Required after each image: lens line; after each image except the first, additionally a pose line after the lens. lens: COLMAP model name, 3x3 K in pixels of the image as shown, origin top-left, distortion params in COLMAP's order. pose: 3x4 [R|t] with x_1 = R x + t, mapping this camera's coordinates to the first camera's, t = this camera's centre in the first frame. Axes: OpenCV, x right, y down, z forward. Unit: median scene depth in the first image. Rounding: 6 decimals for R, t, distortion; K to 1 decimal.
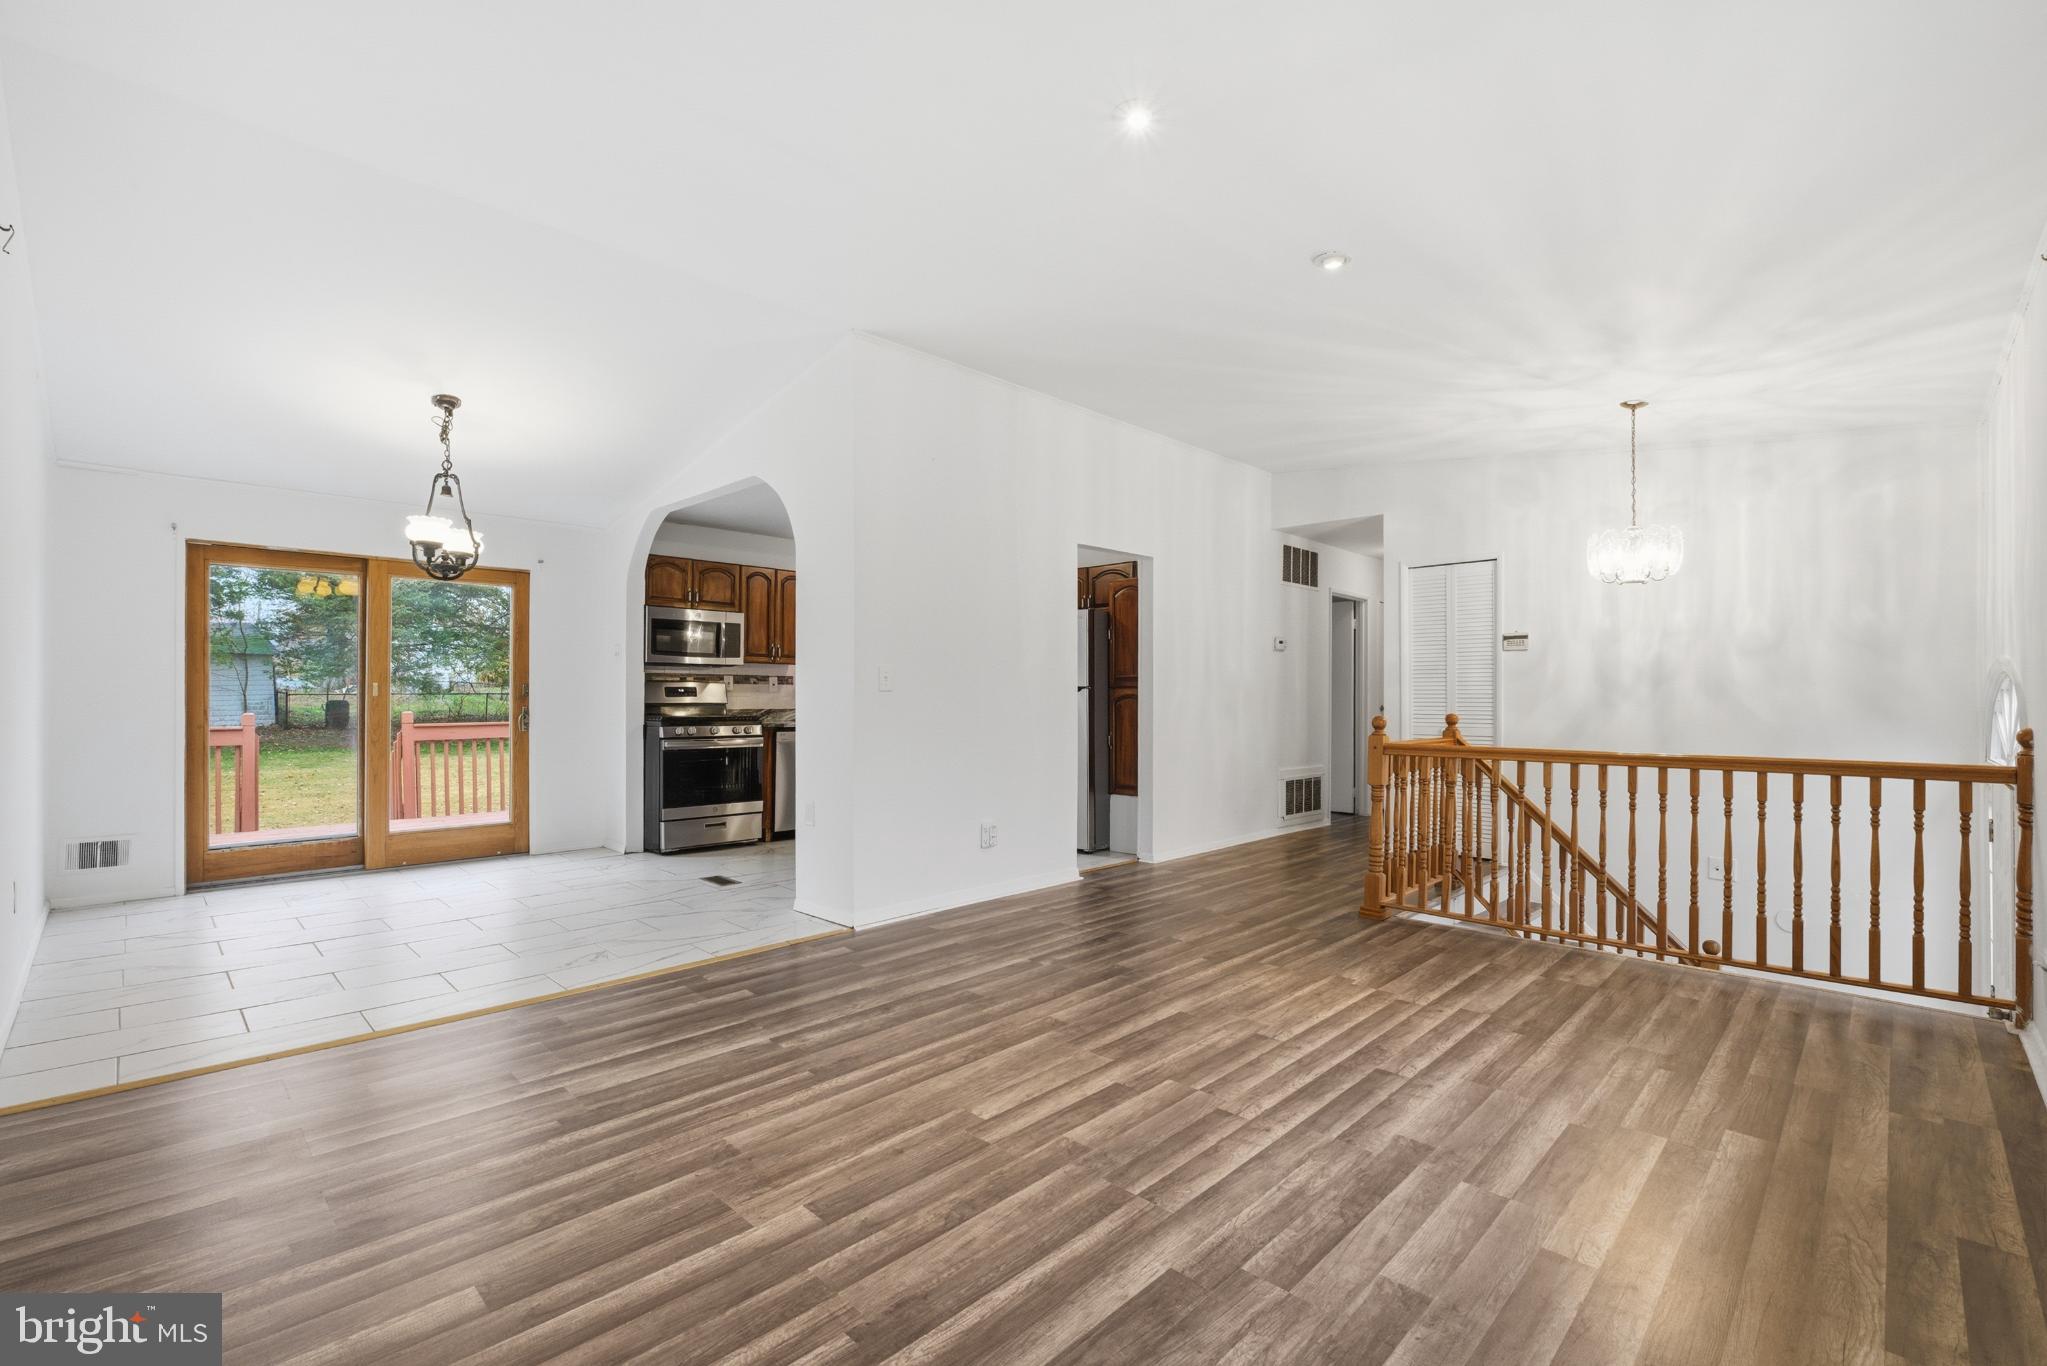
lens RADIAL K [[893.8, 0, 1032.6], [0, 893.8, 688.2], [0, 0, 1]] dist [-0.008337, 0.001912]
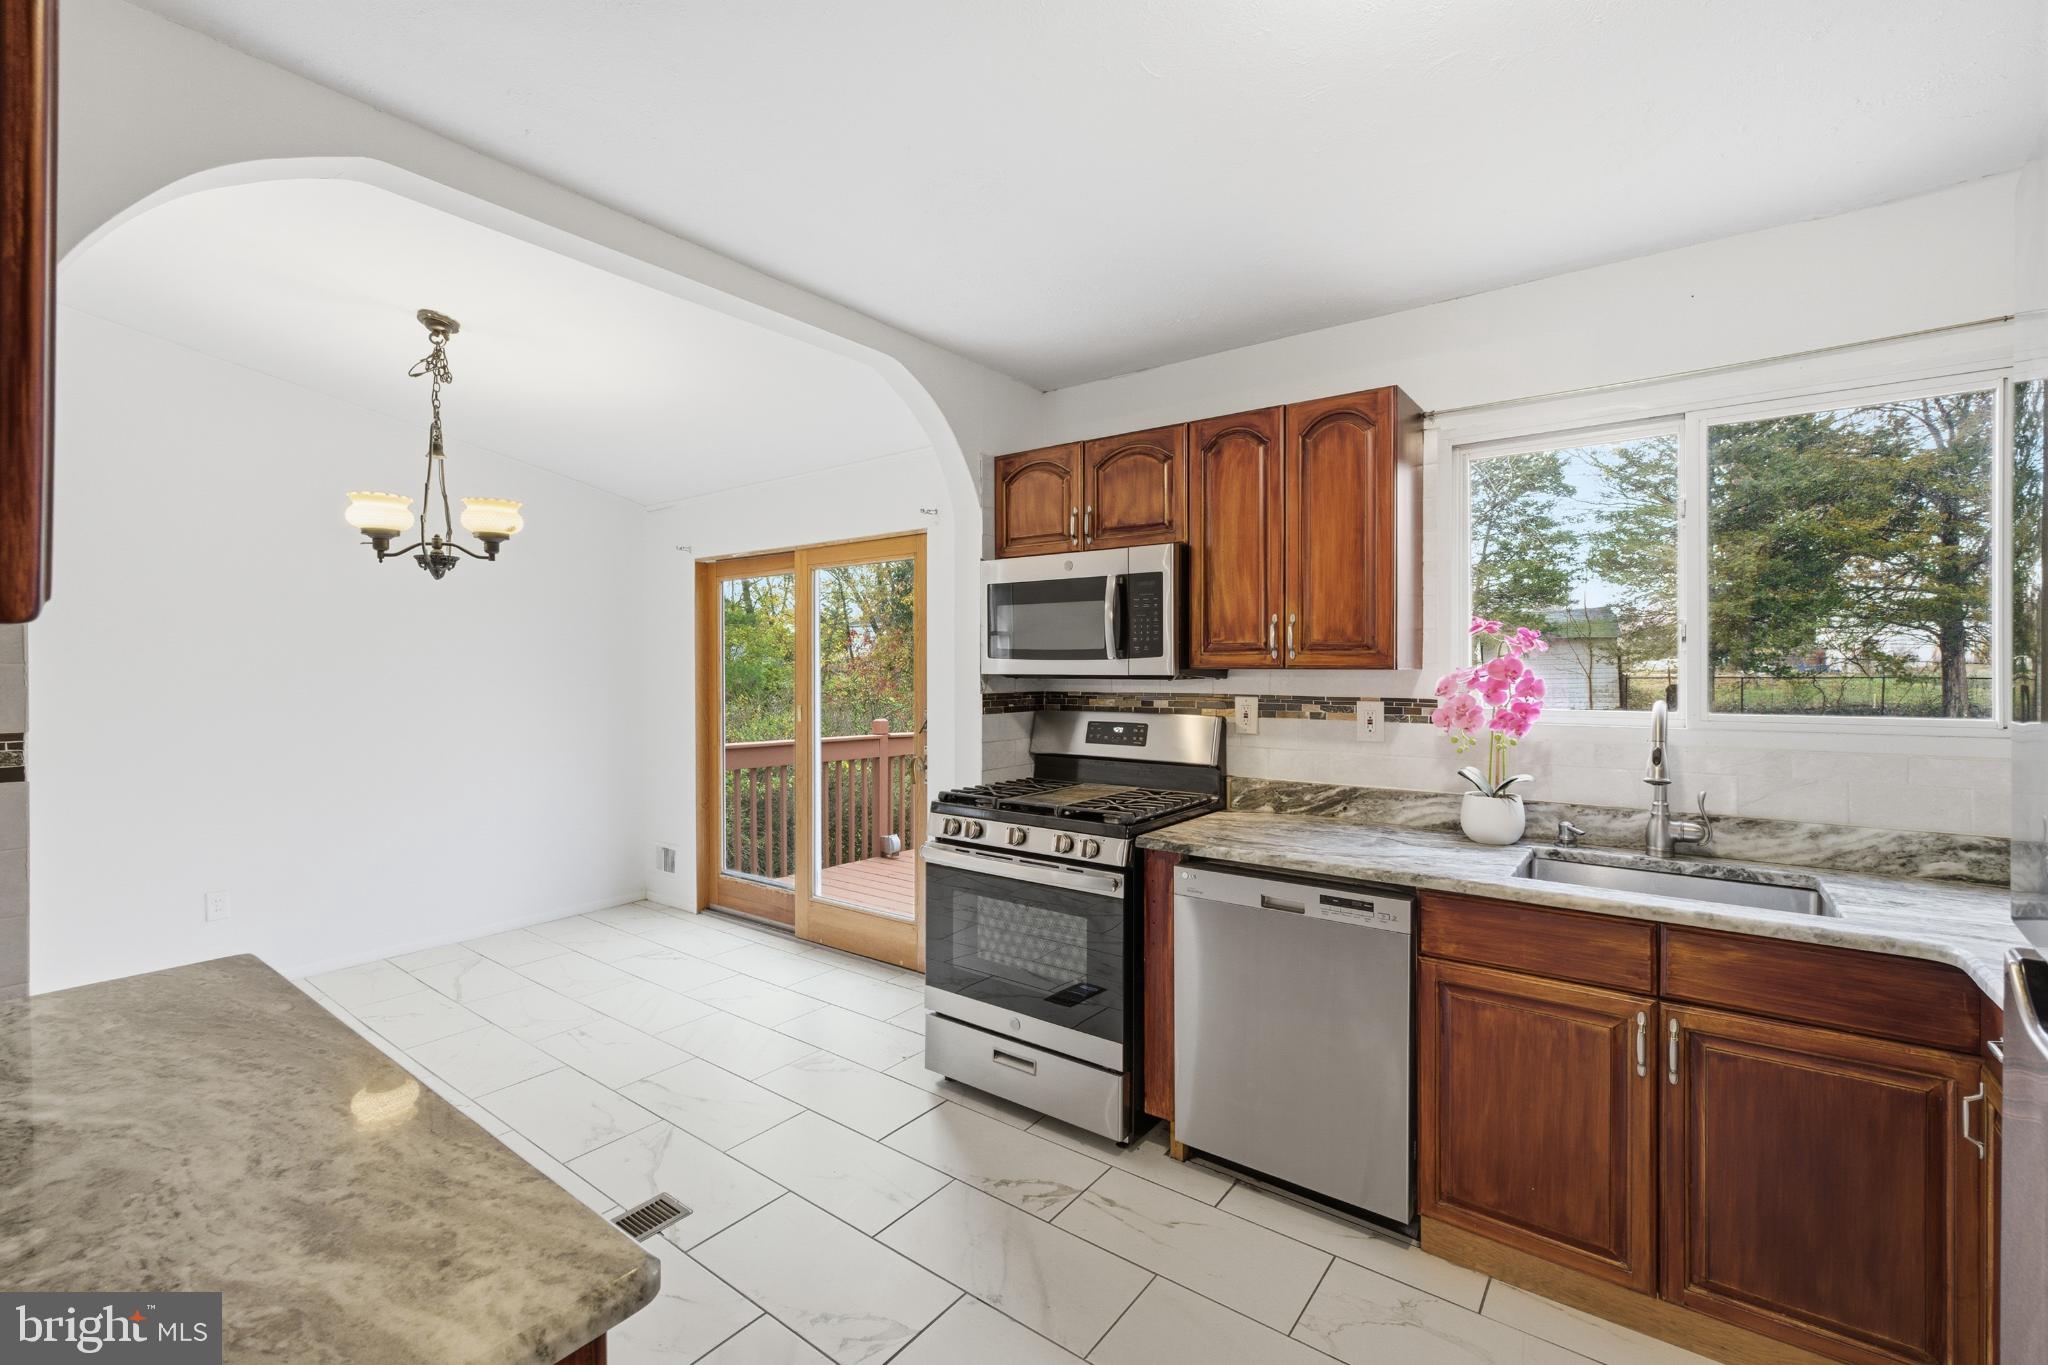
lens RADIAL K [[869.4, 0, 1045.7], [0, 869.4, 678.3], [0, 0, 1]] dist [-0.015618, 0.003888]
pose [[0.146852, 0.007389, -0.989131, 0.046726], [0.010253, 0.999907, 0.008992, -0.028531], [0.989105, -0.011462, 0.146763, 0.888120]]
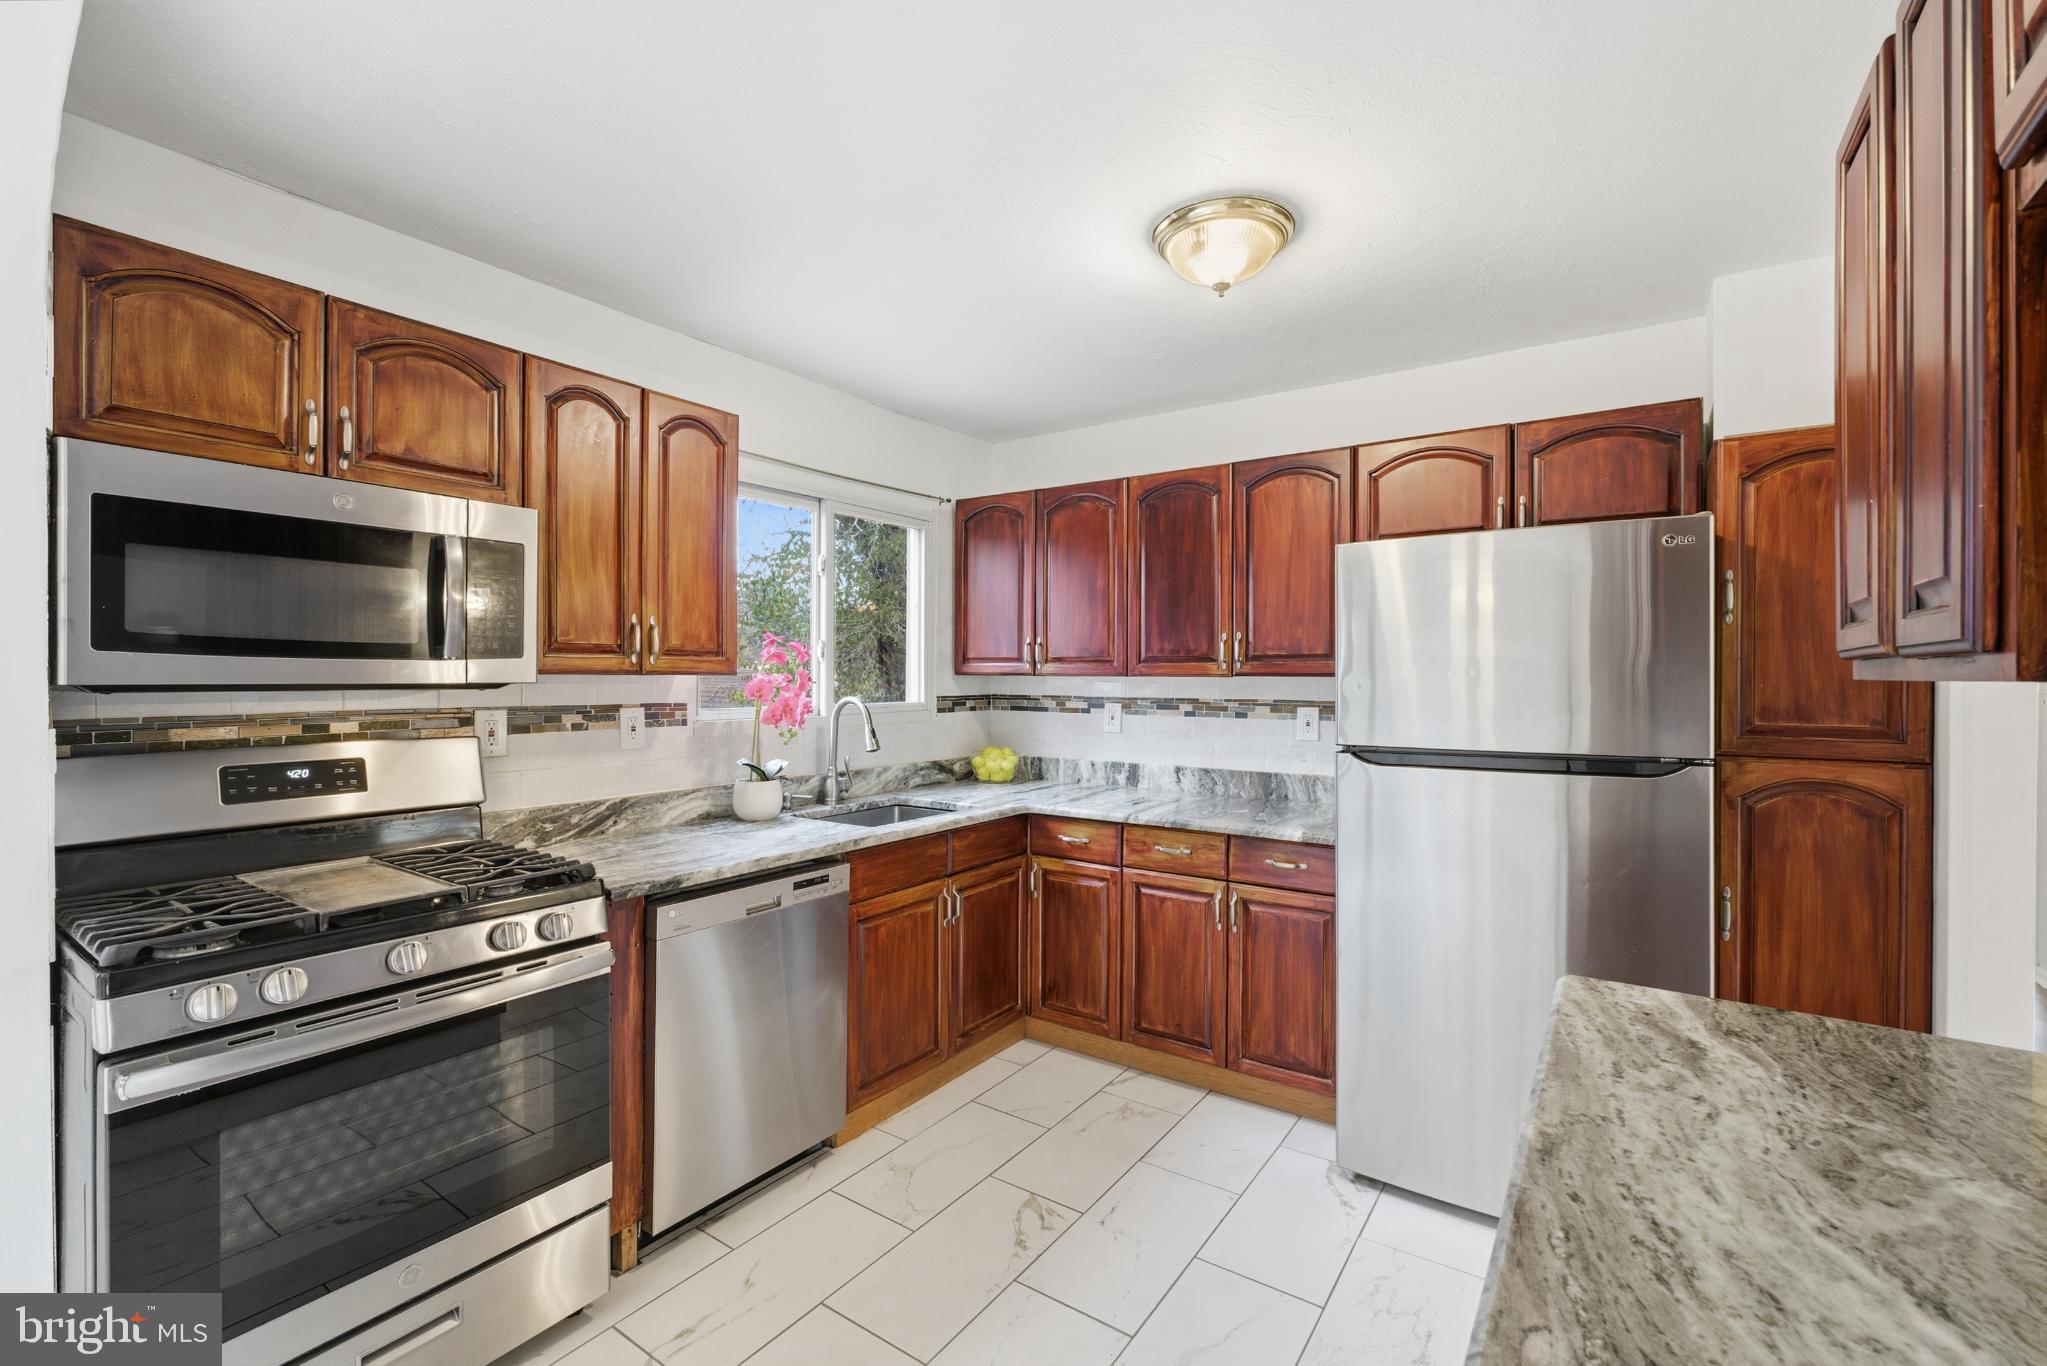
lens RADIAL K [[869.0, 0, 1018.8], [0, 869.0, 680.4], [0, 0, 1]] dist [-0.015618, 0.003888]
pose [[0.986308, -0.002627, 0.164894, -0.211394], [0.000134, 0.999886, 0.015128, -0.031006], [-0.164915, -0.014899, 0.986195, 0.685931]]
